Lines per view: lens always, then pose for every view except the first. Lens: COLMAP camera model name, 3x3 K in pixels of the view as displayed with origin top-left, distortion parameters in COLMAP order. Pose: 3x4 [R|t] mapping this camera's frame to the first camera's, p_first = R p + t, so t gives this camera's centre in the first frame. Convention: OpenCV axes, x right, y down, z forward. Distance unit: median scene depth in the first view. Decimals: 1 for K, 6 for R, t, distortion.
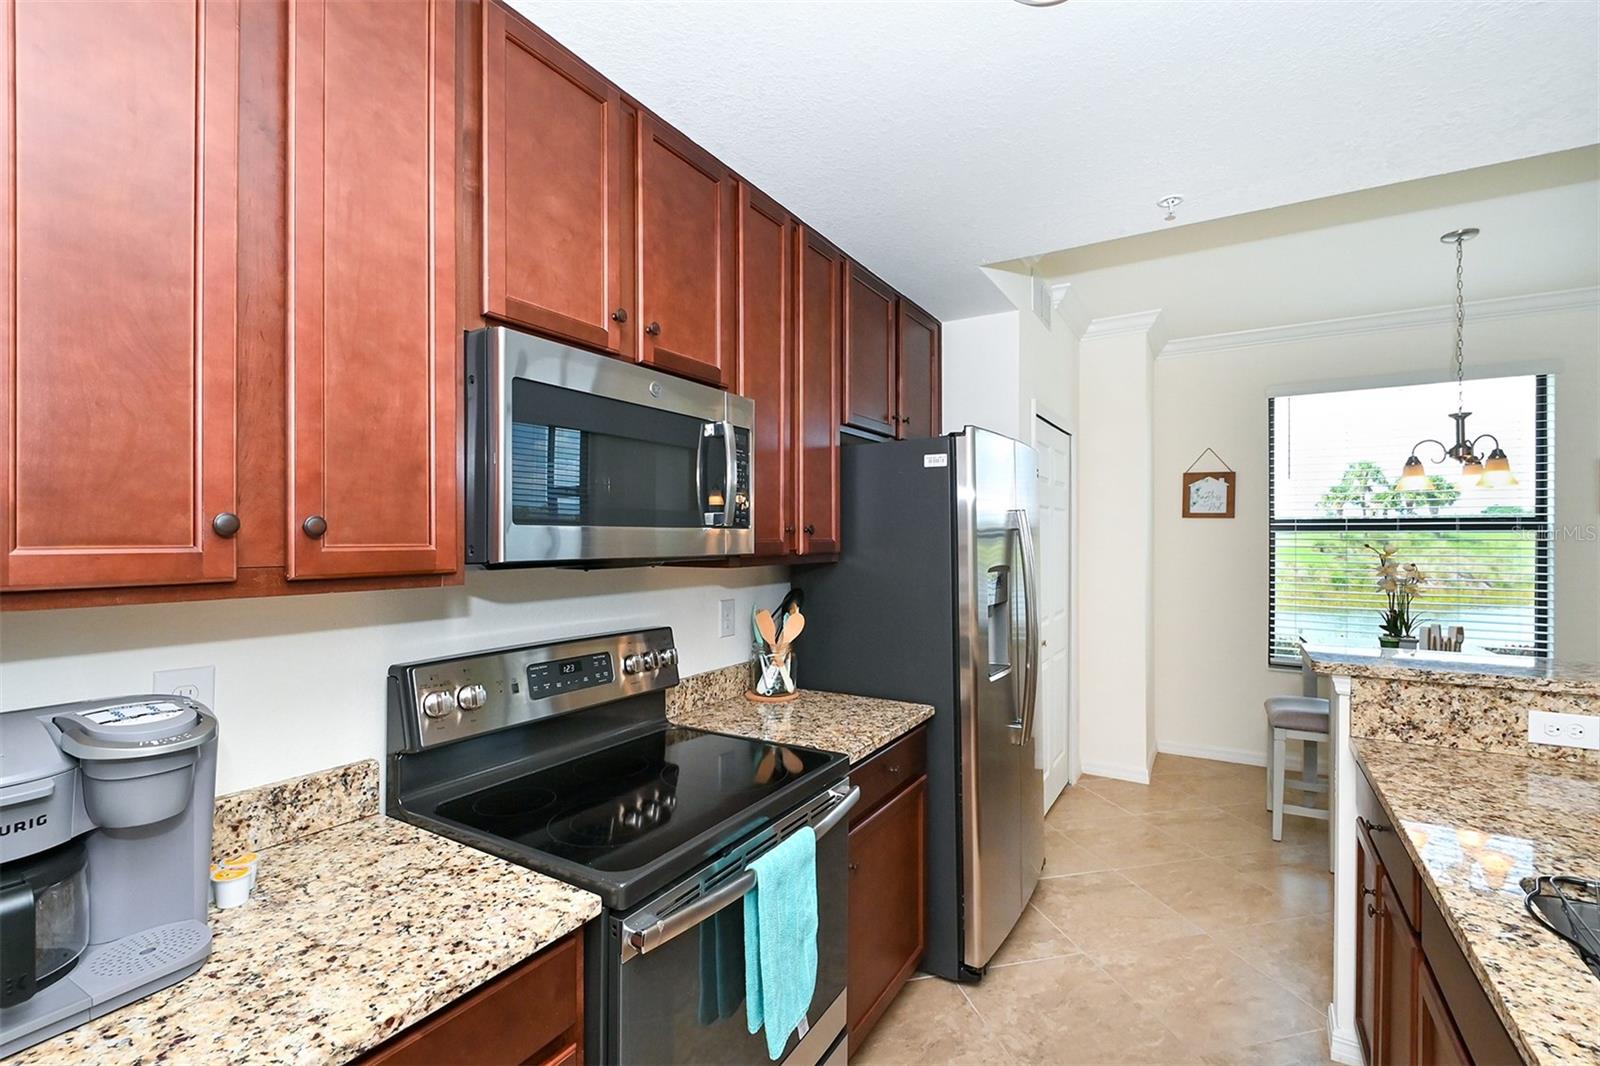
lens RADIAL K [[685.0, 0, 810.2], [0, 685.0, 559.6], [0, 0, 1]] dist [-0.009902, -0.000147]
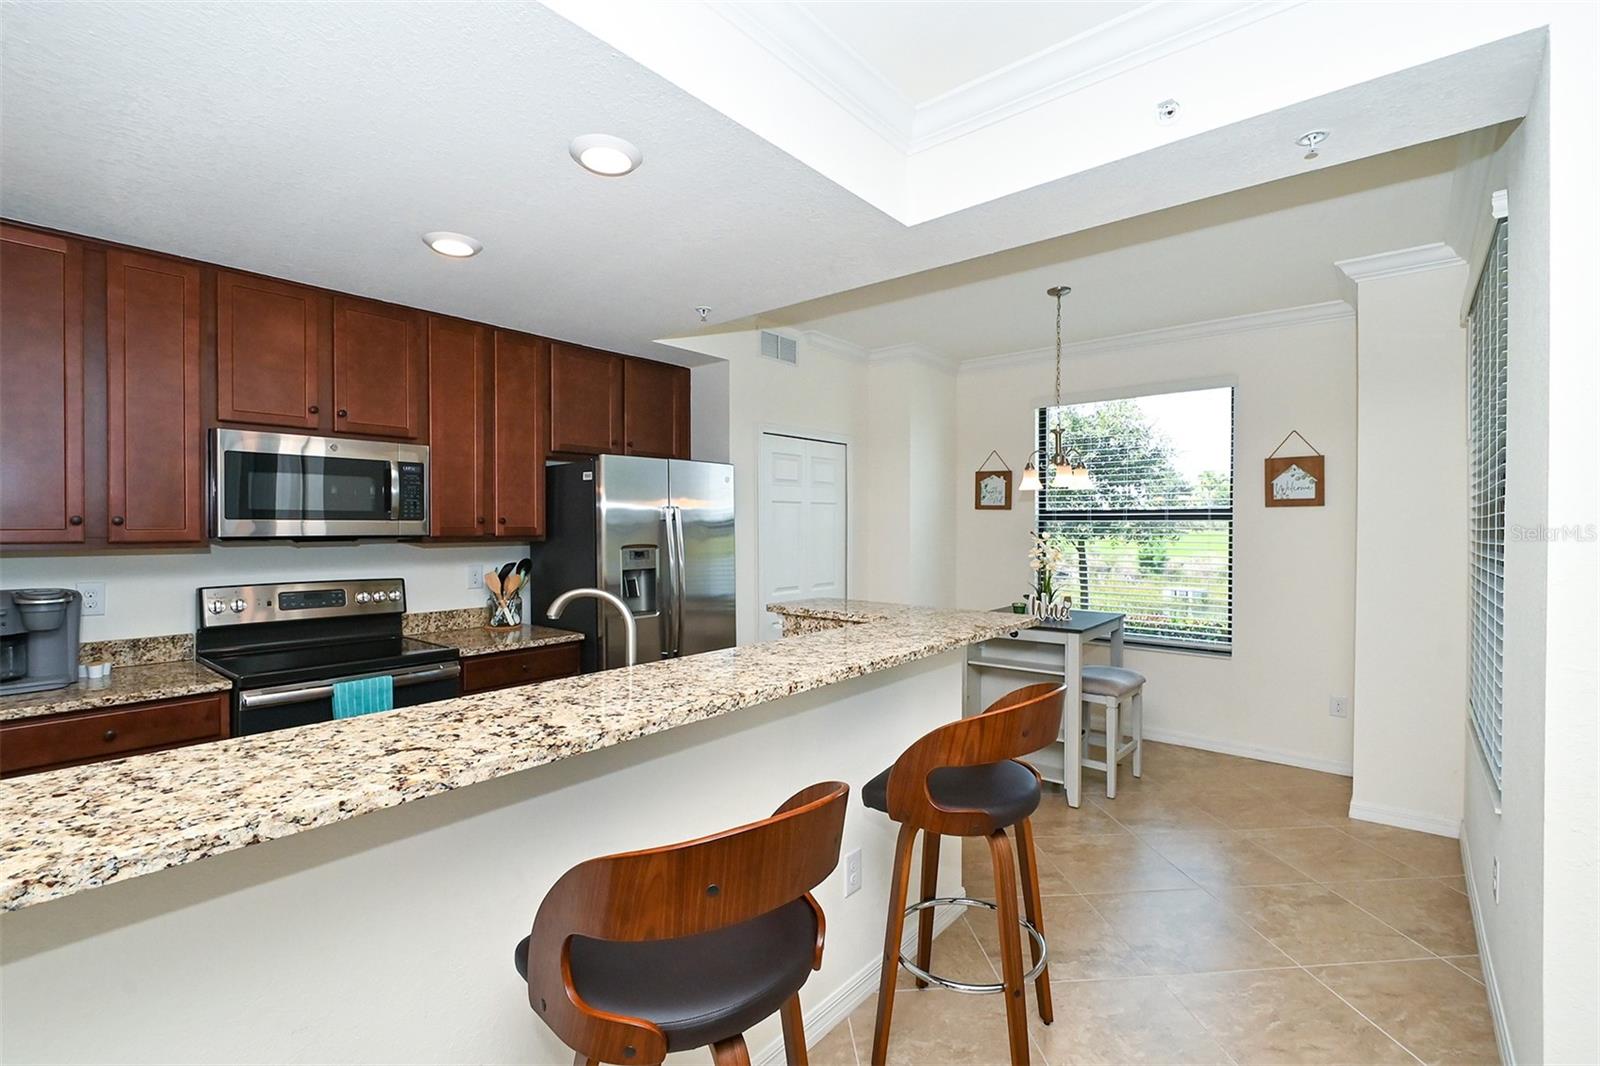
lens RADIAL K [[710.0, 0, 822.7], [0, 710.0, 528.4], [0, 0, 1]] dist [0.001942, 0.000198]
pose [[0.988986, 0.001512, -0.148003, 0.907756], [-0.005991, 0.999537, -0.029821, 0.018688], [0.147890, 0.030379, 0.988537, -0.490084]]
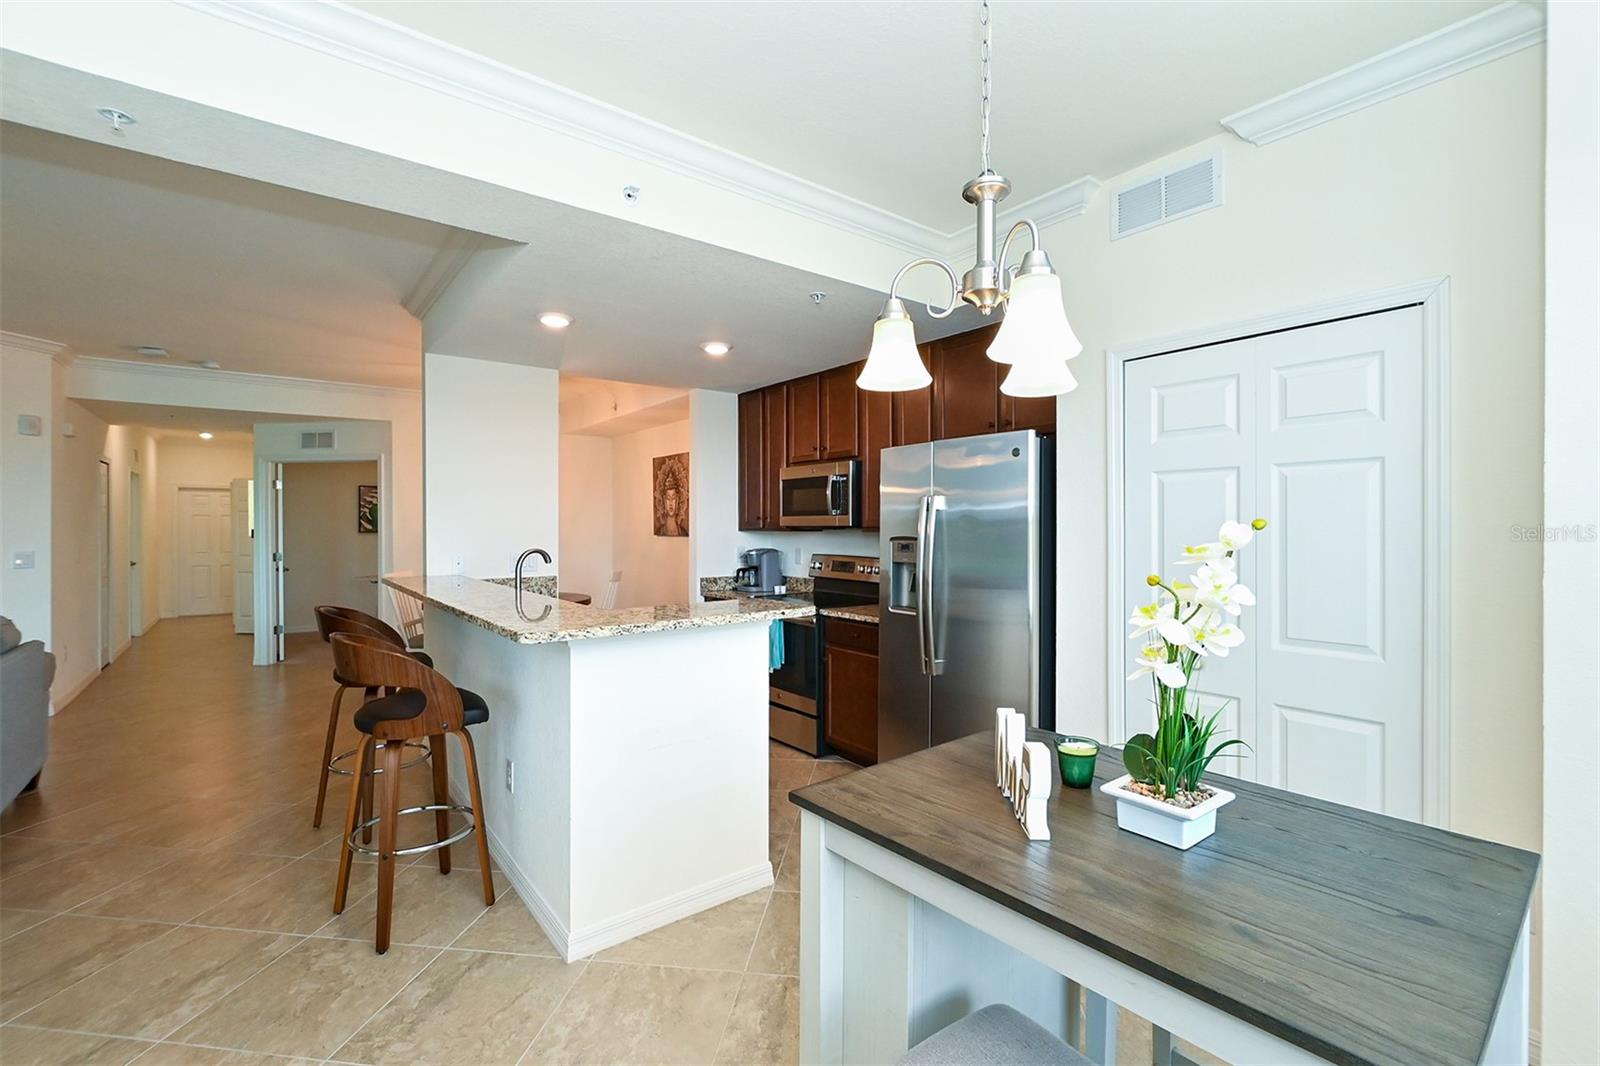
lens RADIAL K [[707.2, 0, 793.5], [0, 707.2, 530.2], [0, 0, 1]] dist [-0.002806, -0.001073]
pose [[-0.369152, 0.003182, -0.929364, 1.754733], [-0.033589, 0.999295, 0.016763, -0.020395], [0.928762, 0.037404, -0.368785, 1.323183]]
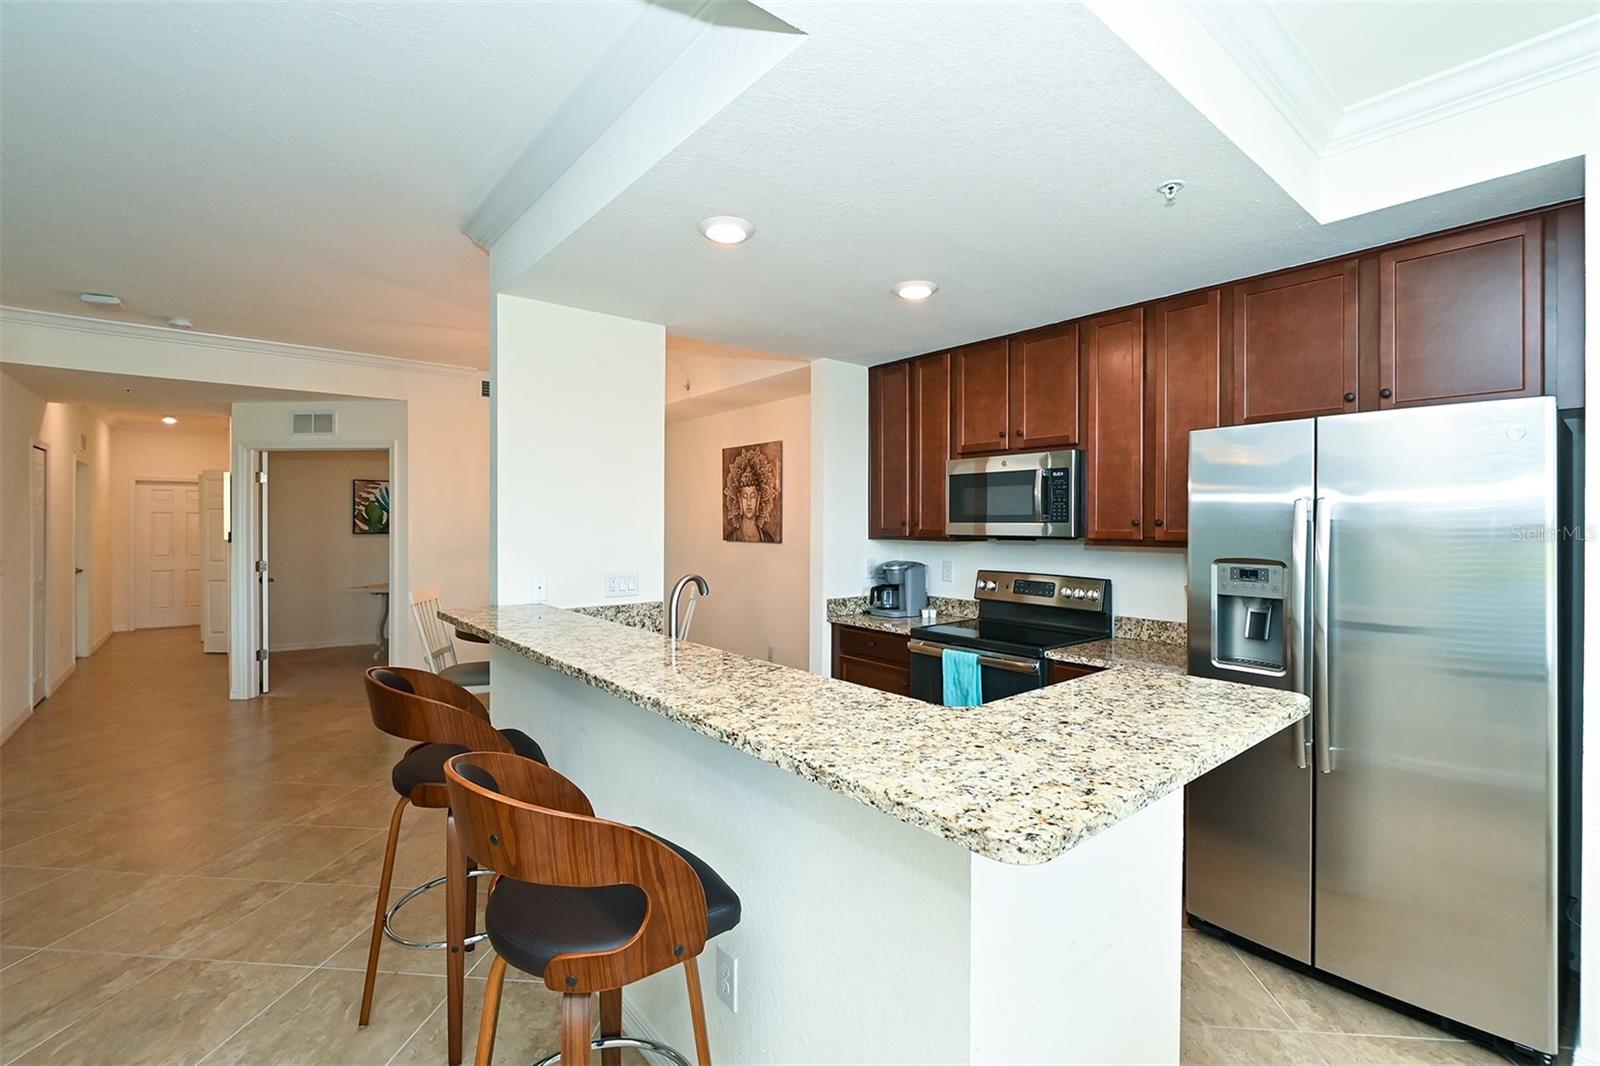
lens RADIAL K [[702.1, 0, 804.5], [0, 702.1, 525.1], [0, 0, 1]] dist [-0.006720, -0.000074]
pose [[-0.324664, -0.000644, -0.945829, 1.442887], [-0.038041, 0.999199, 0.012378, -0.025960], [0.945064, 0.039999, -0.324429, 0.716890]]
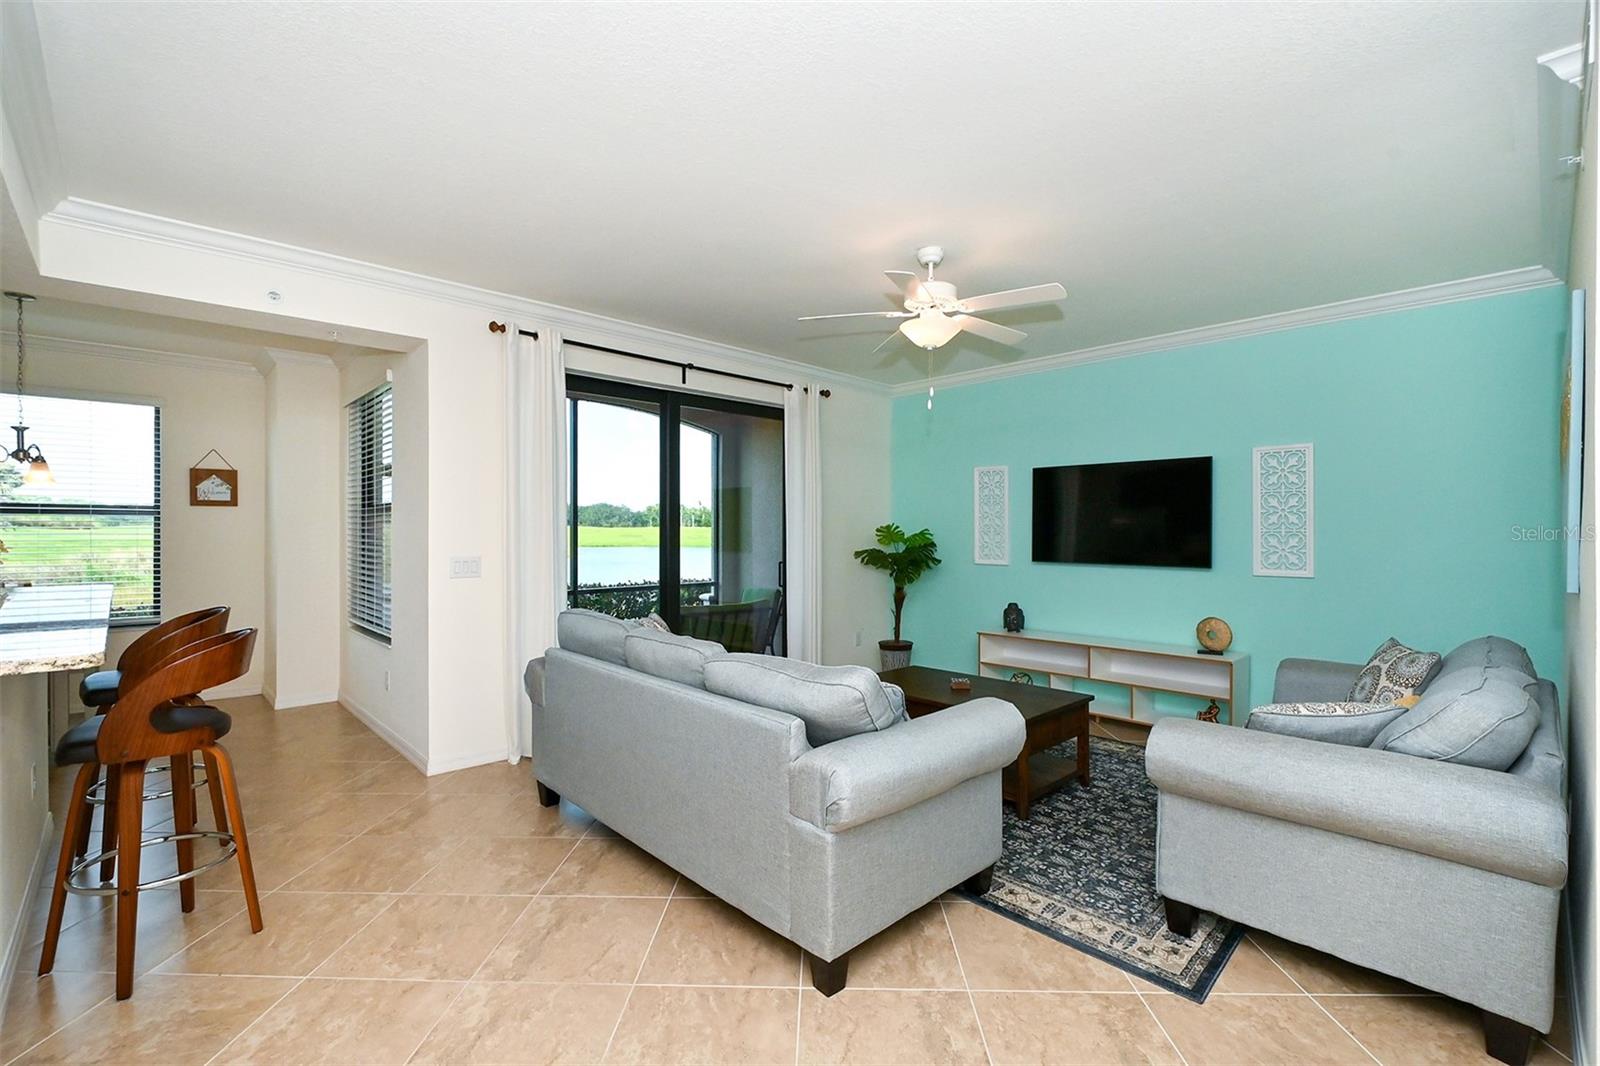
lens RADIAL K [[701.1, 0, 800.0], [0, 701.1, 533.0], [0, 0, 1]] dist [0.000606, -0.005095]
pose [[0.267655, -0.006517, 0.963493, 0.032345], [0.034325, 0.999407, -0.002775, 0.070634], [-0.962903, 0.033814, 0.267720, -1.108271]]
